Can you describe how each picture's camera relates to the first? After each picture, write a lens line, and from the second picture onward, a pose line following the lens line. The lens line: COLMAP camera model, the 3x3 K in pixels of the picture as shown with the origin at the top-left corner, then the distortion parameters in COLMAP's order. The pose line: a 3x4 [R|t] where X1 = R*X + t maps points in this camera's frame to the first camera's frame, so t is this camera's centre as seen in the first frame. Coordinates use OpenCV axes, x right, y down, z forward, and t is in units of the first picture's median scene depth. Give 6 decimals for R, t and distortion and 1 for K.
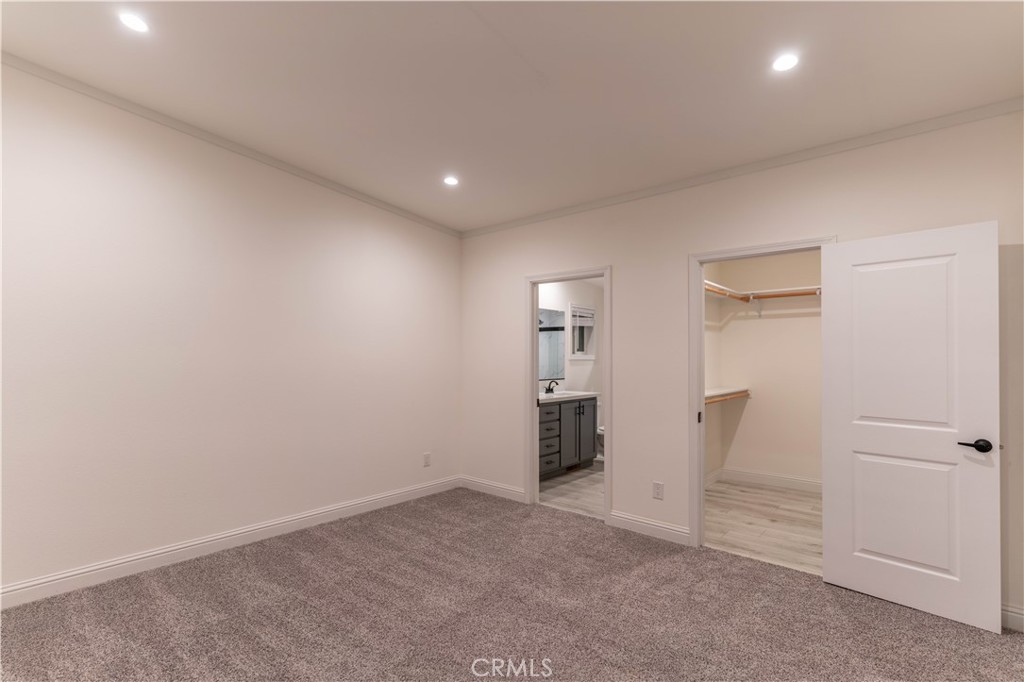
lens RADIAL K [[483.9, 0, 513.7], [0, 483.9, 346.4], [0, 0, 1]] dist [0.003217, -0.000657]
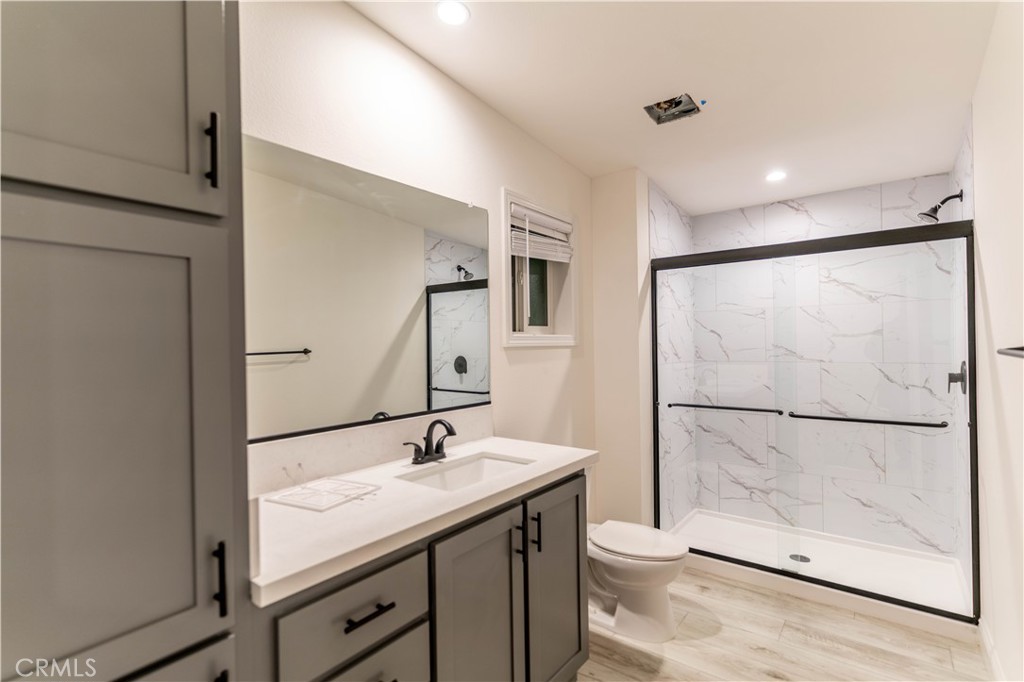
lens RADIAL K [[483.9, 0, 509.8], [0, 483.9, 342.8], [0, 0, 1]] dist [0.003217, -0.000657]
pose [[0.998854, -0.025055, 0.040789, 0.103000], [0.024276, 0.999516, 0.019479, 0.017011], [-0.041258, -0.018466, 0.998978, 0.634547]]
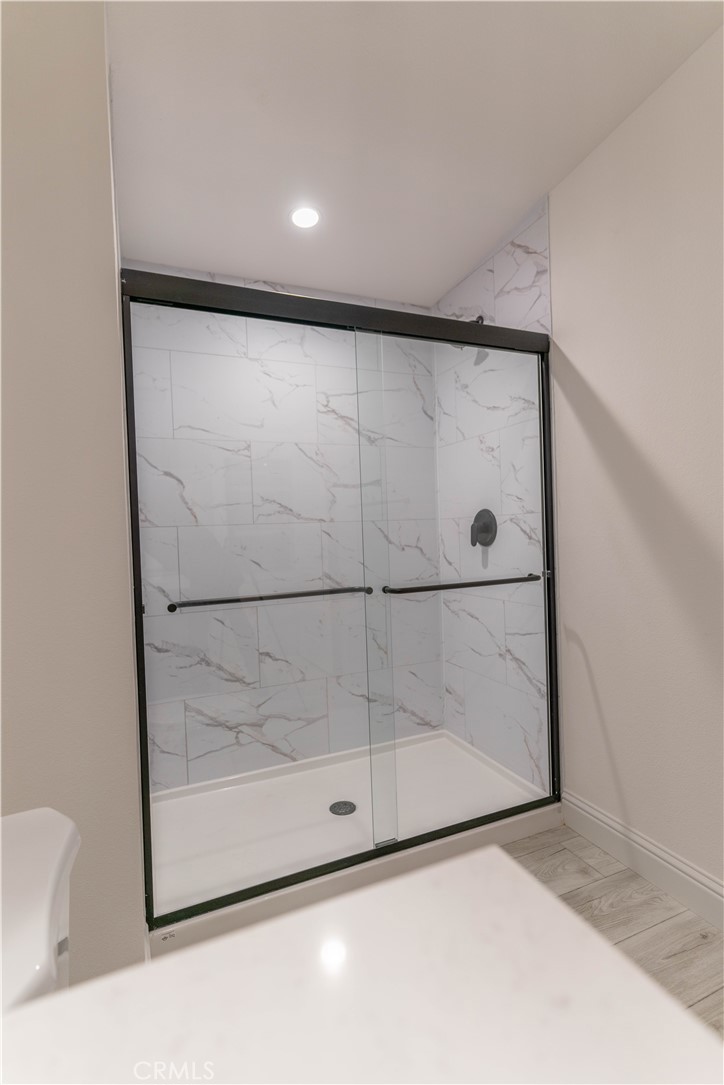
lens RADIAL K [[512.8, 0, 360.1], [0, 512.8, 543.9], [0, 0, 1]] dist [0.003217, -0.000657]
pose [[0.439630, -0.047200, 0.896938, 0.104983], [0.021594, 0.998885, 0.041980, 0.026714], [-0.897920, 0.000913, 0.440159, 0.708192]]
